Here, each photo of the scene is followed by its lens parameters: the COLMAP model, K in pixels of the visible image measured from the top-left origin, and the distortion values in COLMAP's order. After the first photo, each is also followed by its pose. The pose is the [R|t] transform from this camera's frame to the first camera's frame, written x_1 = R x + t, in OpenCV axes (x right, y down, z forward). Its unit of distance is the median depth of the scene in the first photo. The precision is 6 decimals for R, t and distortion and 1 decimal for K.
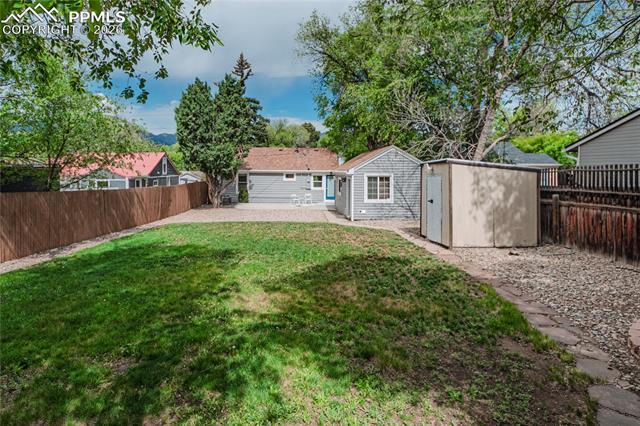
lens RADIAL K [[353.8, 0, 303.6], [0, 353.8, 184.8], [0, 0, 1]] dist [0.004316, -0.000258]
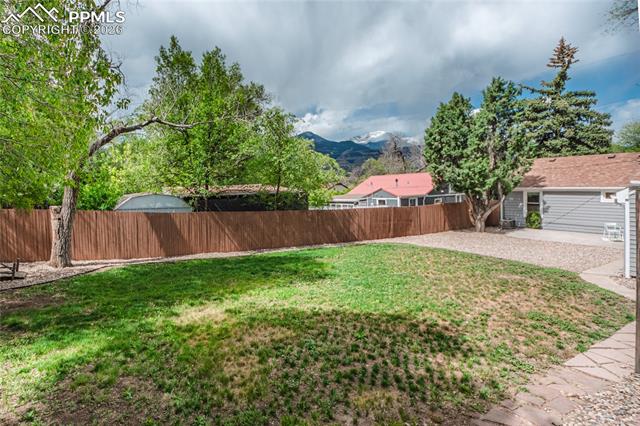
lens RADIAL K [[322.1, 0, 273.8], [0, 322.1, 193.0], [0, 0, 1]] dist [0.013306, -0.016294]
pose [[0.468732, -0.003650, -0.883333, 0.230680], [-0.009944, 0.999906, -0.009409, -0.019953], [0.883285, 0.013194, 0.468651, 0.162209]]
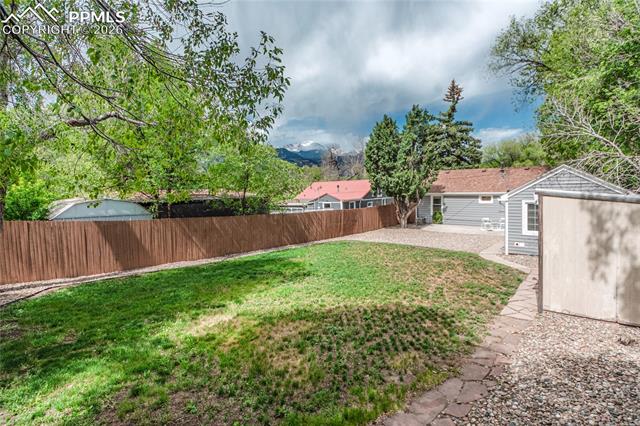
lens RADIAL K [[307.9, 0, 331.8], [0, 307.9, 206.9], [0, 0, 1]] dist [0.009213, -0.004098]
pose [[0.770202, 0.011741, -0.637691, 0.200231], [-0.000444, 0.999840, 0.017873, -0.019289], [0.637799, -0.013483, 0.770085, 0.107621]]
